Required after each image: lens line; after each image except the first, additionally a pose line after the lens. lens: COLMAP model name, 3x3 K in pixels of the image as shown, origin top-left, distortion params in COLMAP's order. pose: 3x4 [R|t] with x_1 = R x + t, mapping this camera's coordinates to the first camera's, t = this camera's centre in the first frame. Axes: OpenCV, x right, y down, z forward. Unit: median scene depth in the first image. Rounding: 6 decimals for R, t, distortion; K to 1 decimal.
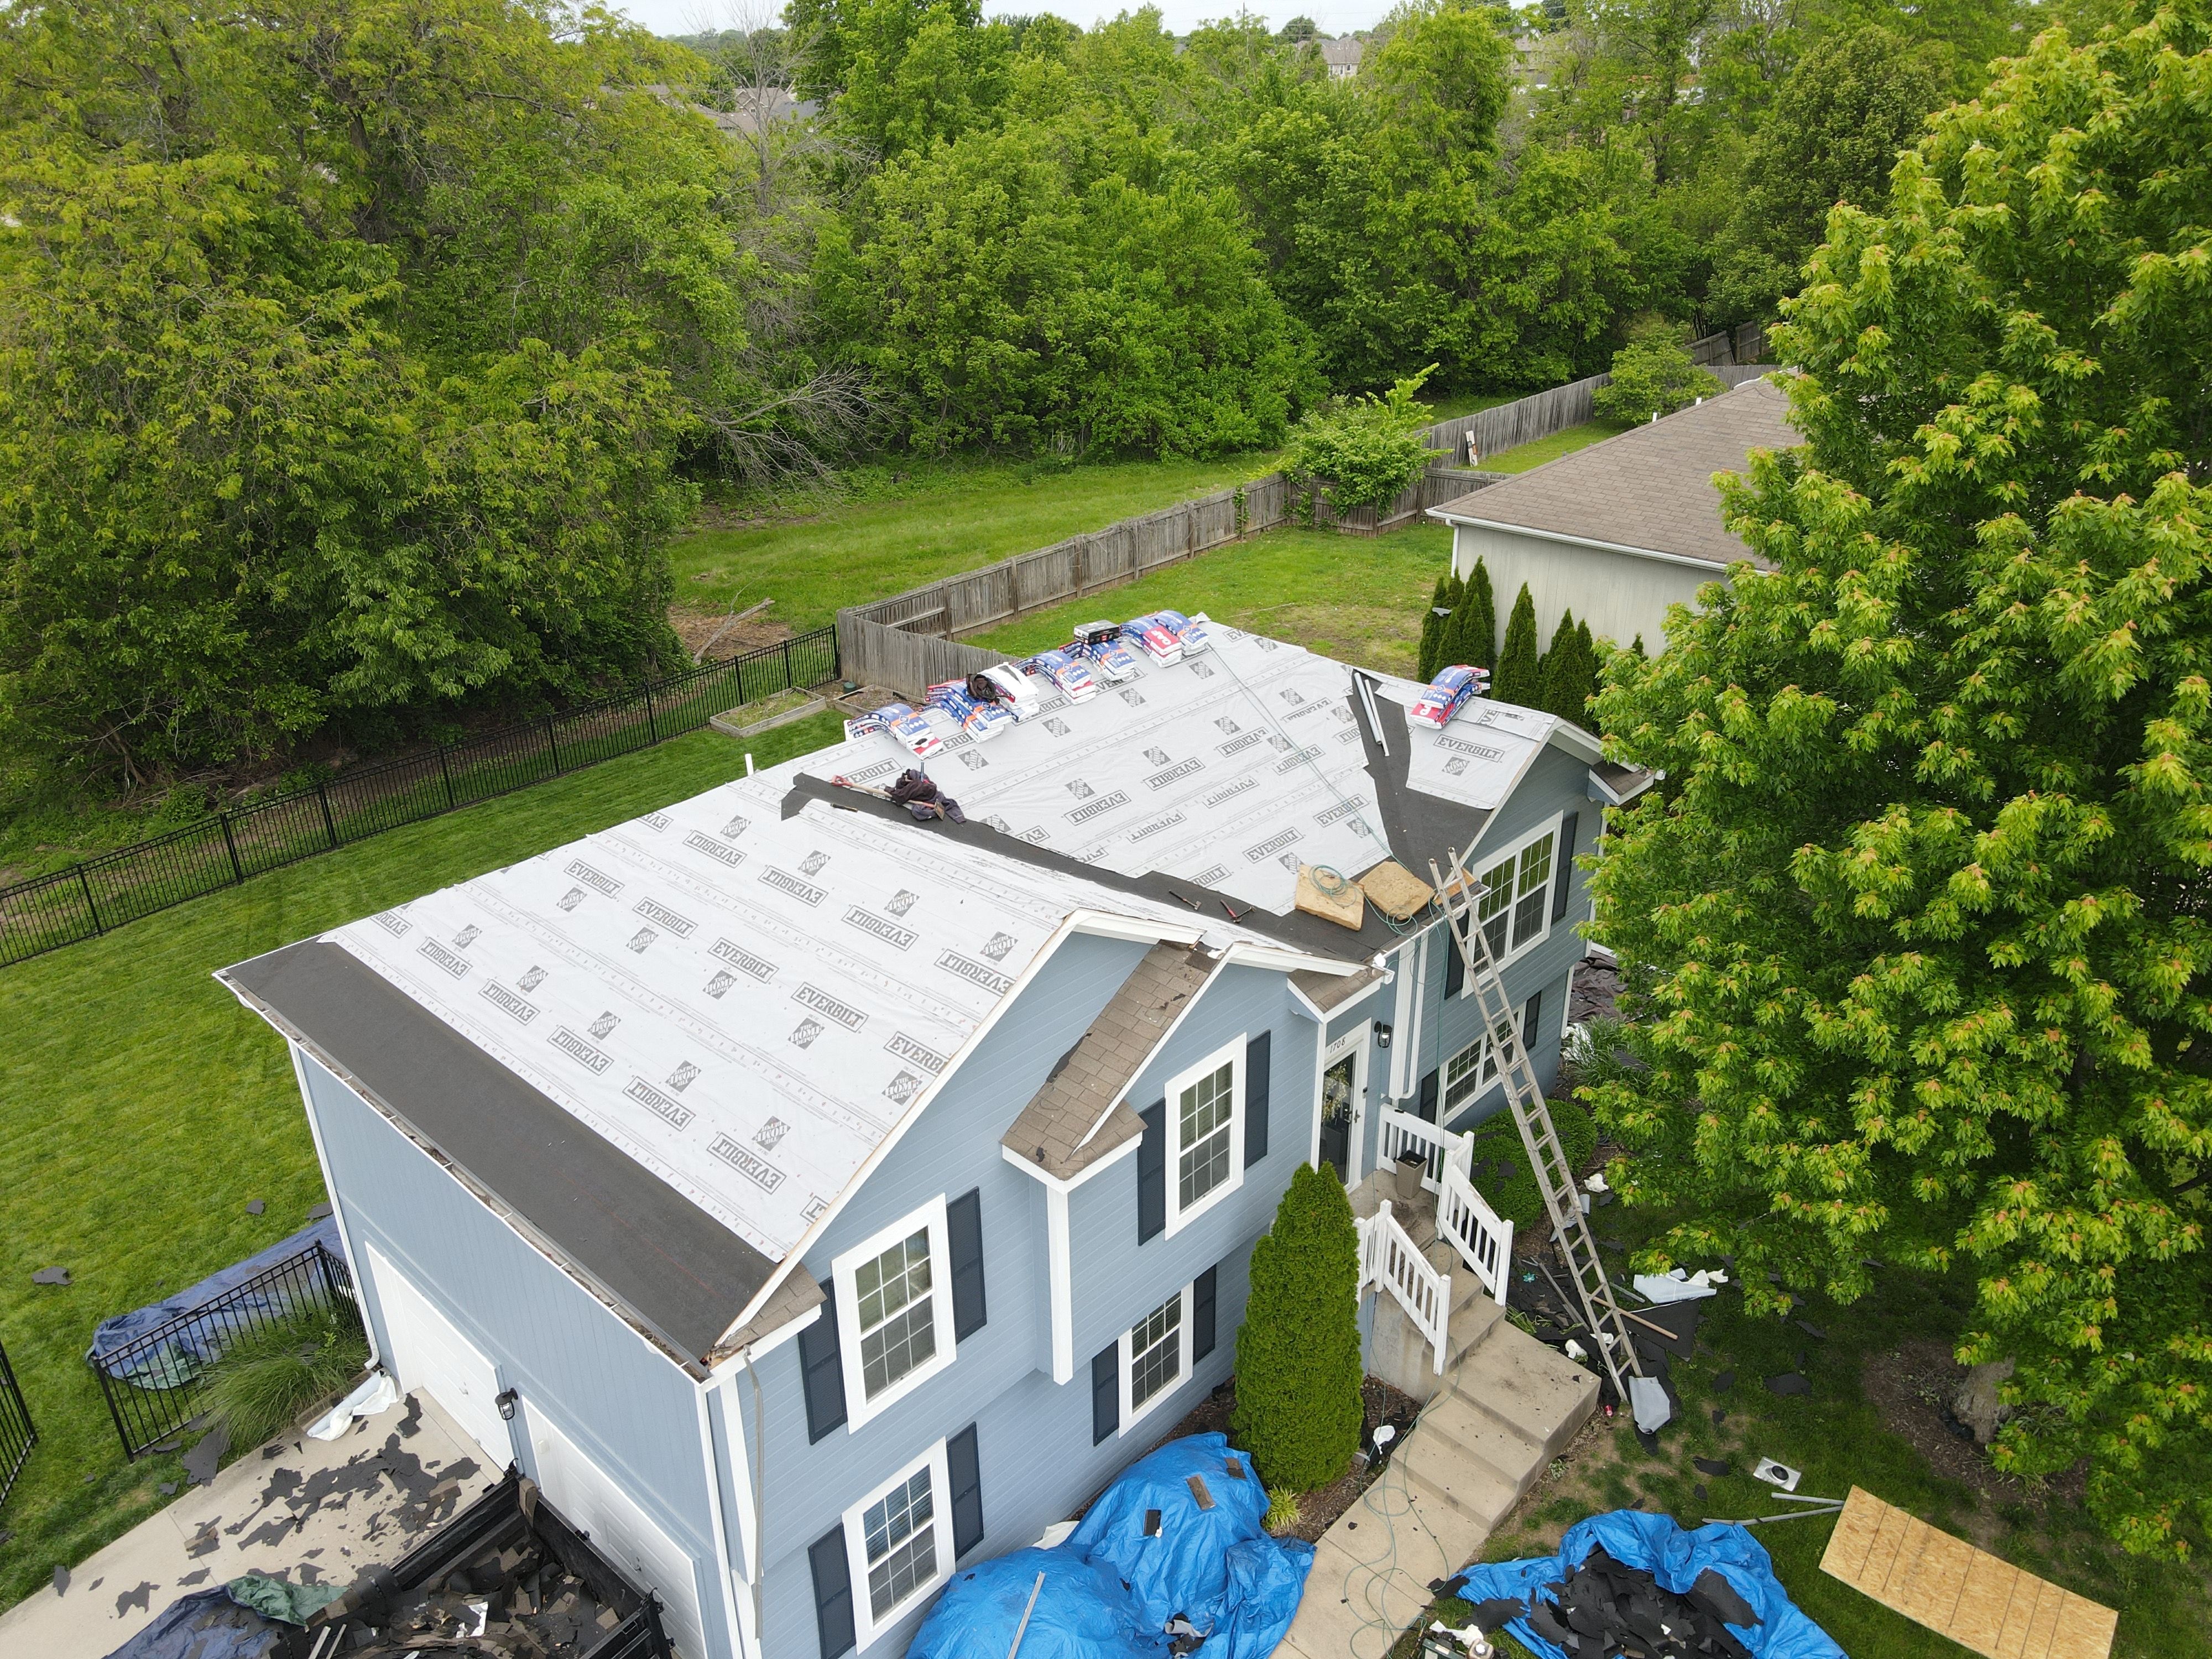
lens RADIAL K [[1627.5, 0, 1114.8], [0, 1627.5, 833.9], [0, 0, 1]] dist [0.004795, 0.011401]
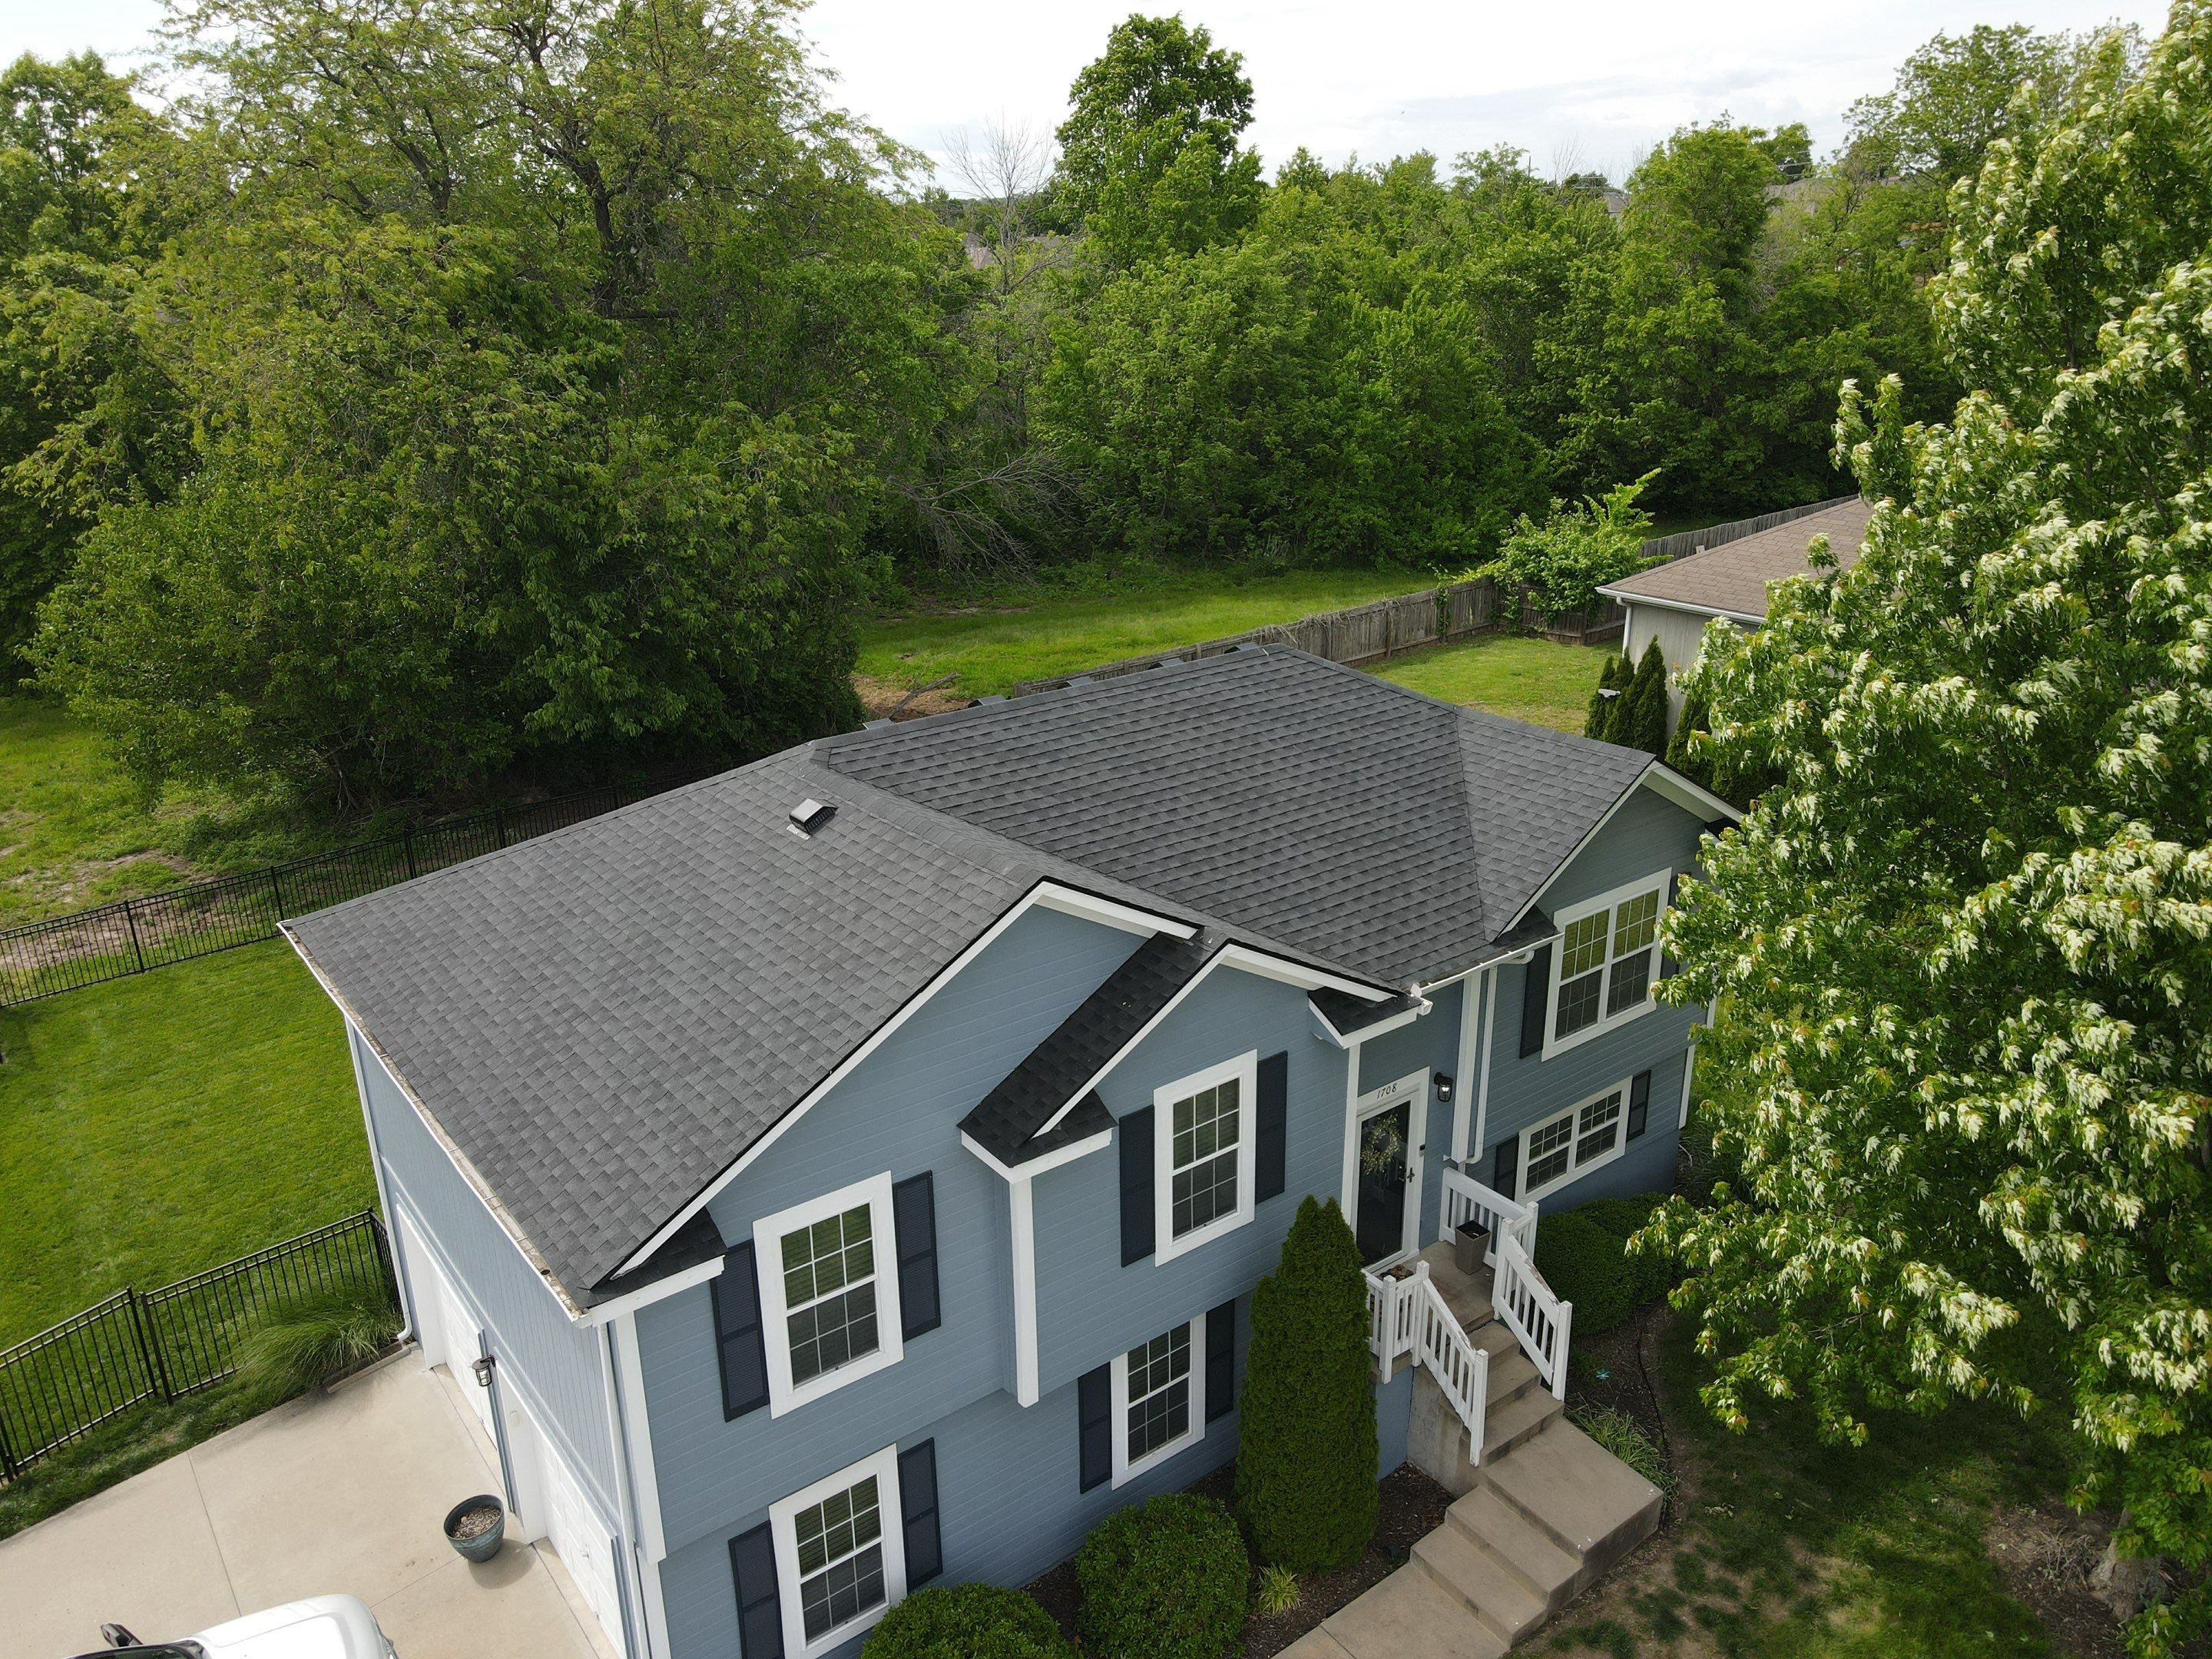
lens RADIAL K [[1627.5, 0, 1114.8], [0, 1627.5, 833.9], [0, 0, 1]] dist [0.004795, 0.011401]
pose [[0.986121, 0.057160, -0.155877, 0.084009], [-0.069850, 0.994567, -0.077184, 0.046447], [0.150619, 0.087001, 0.984756, 0.035200]]
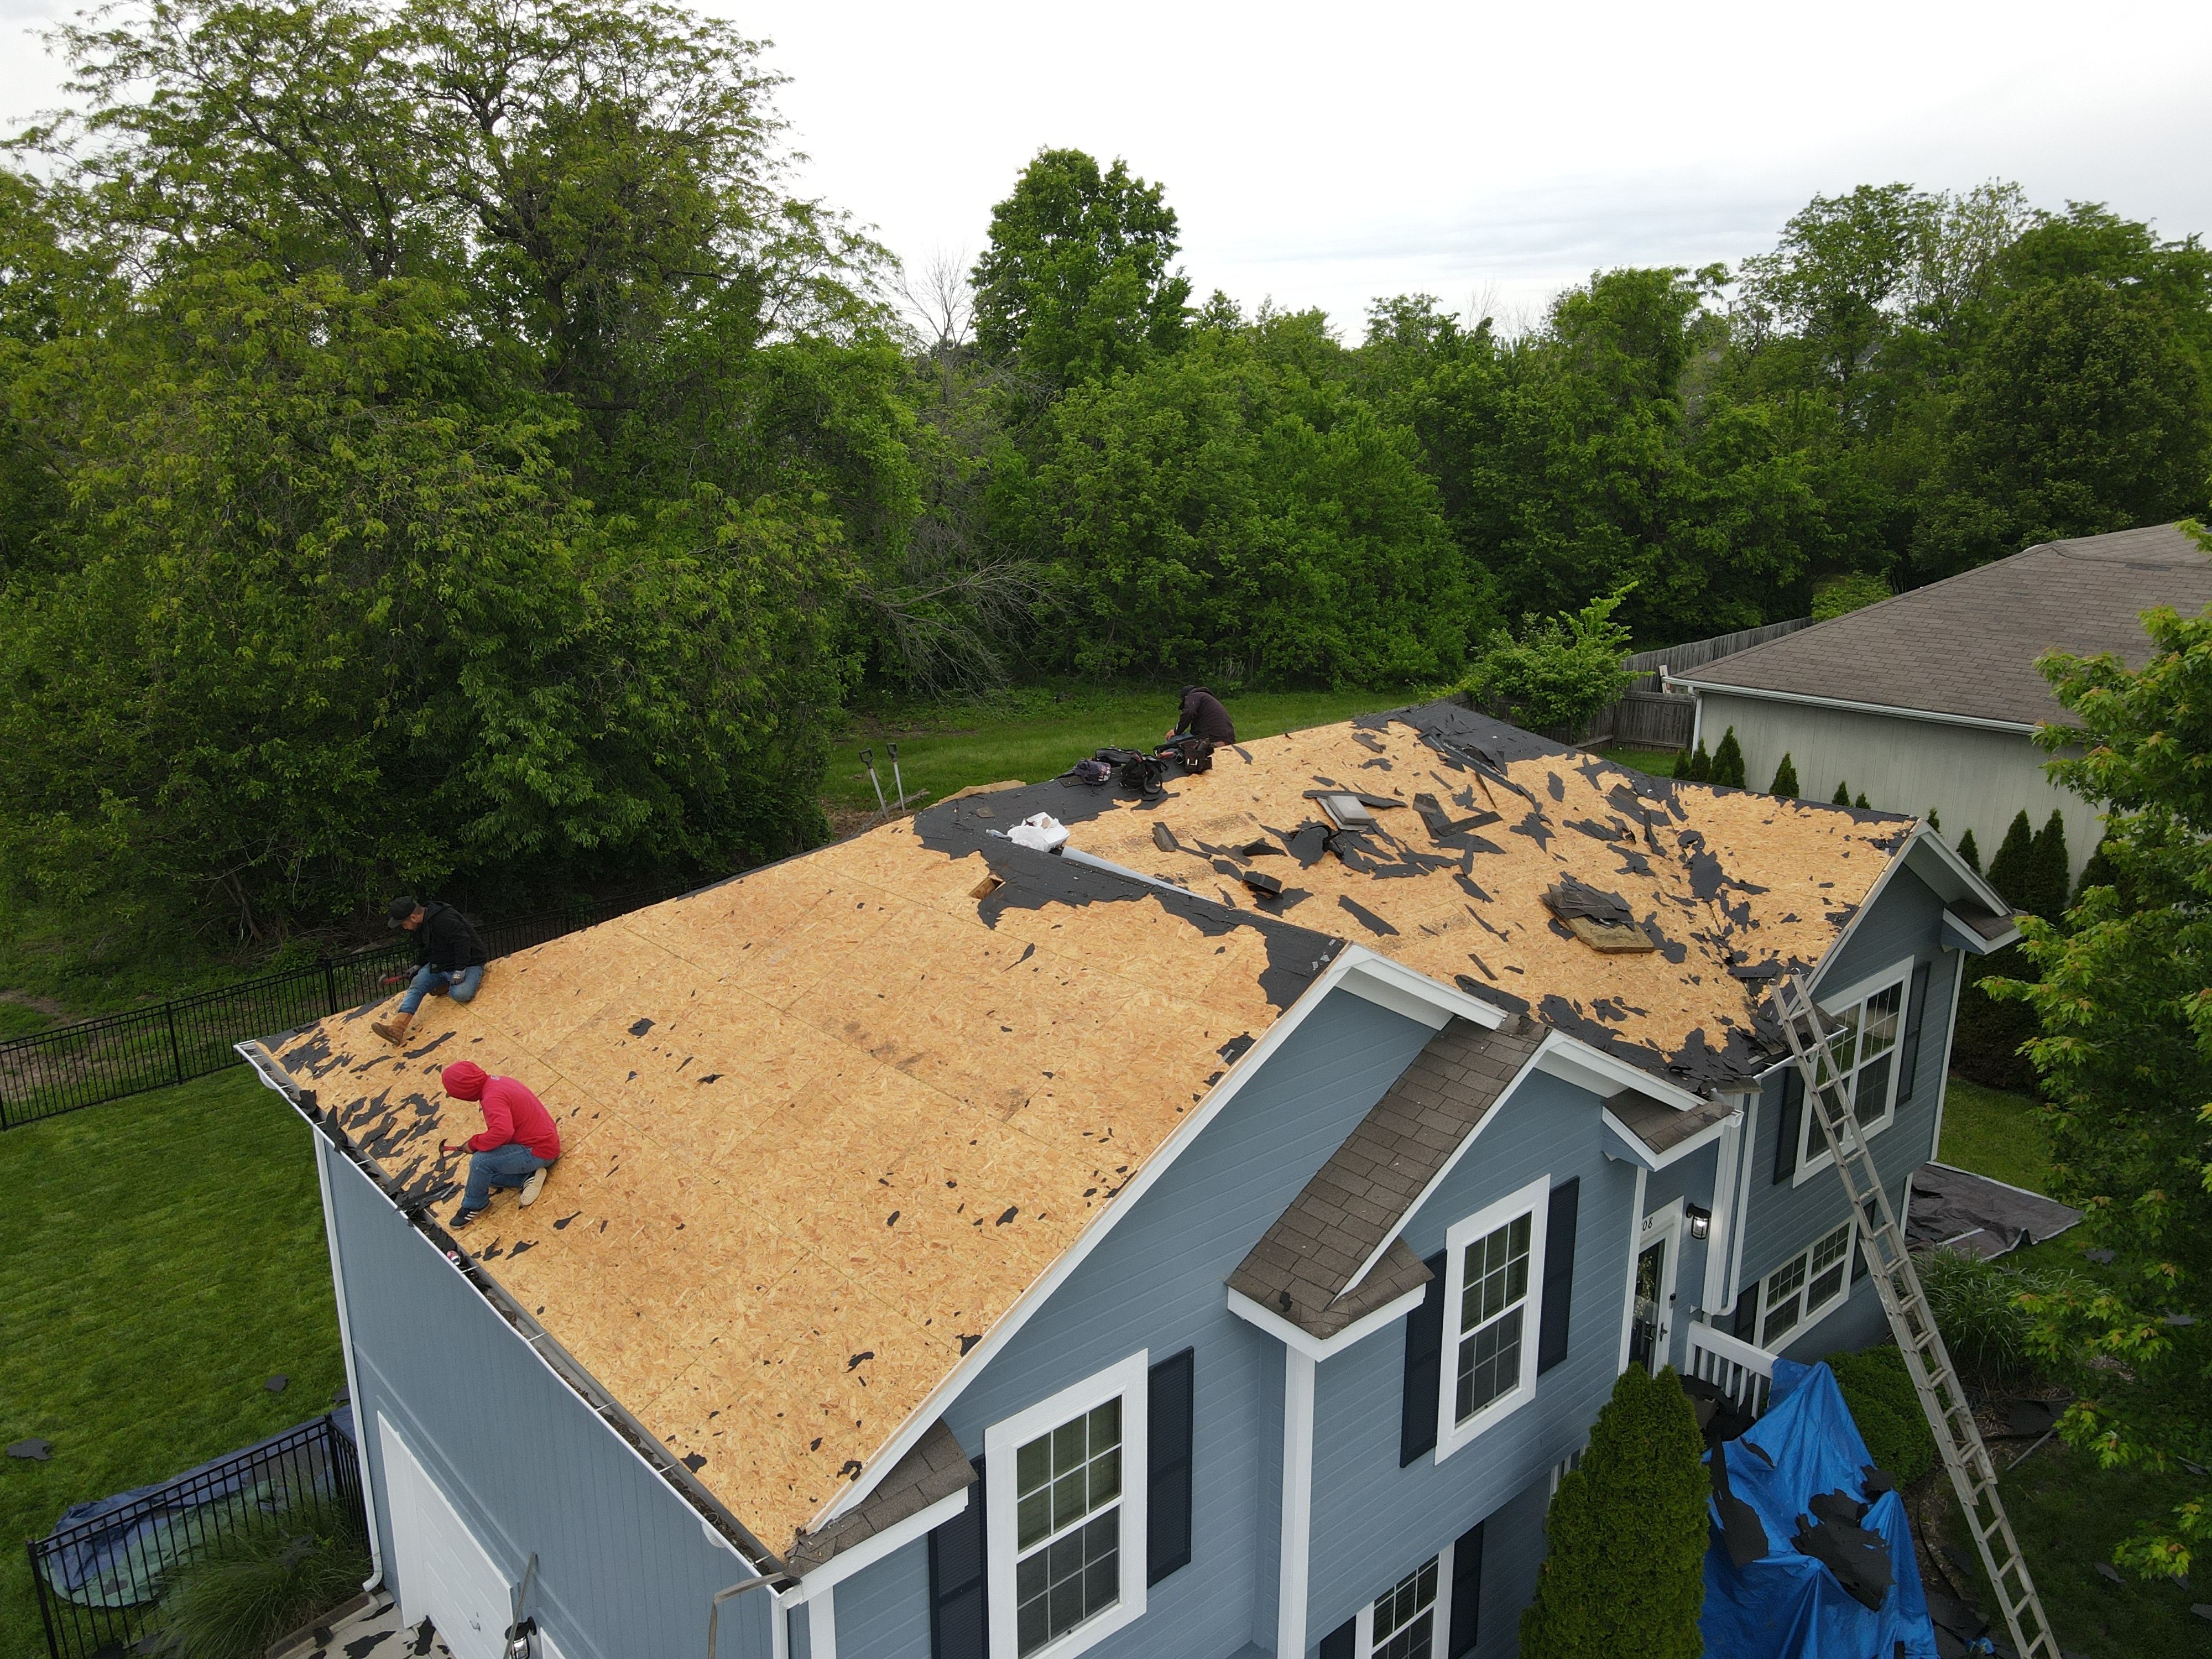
lens RADIAL K [[1627.5, 0, 1111.3], [0, 1627.5, 829.8], [0, 0, 1]] dist [0.009913, 0.007301]
pose [[0.995538, 0.034639, -0.087778, -0.034518], [-0.049623, 0.983362, -0.174749, 0.065086], [0.080264, 0.178325, 0.980693, 0.143522]]
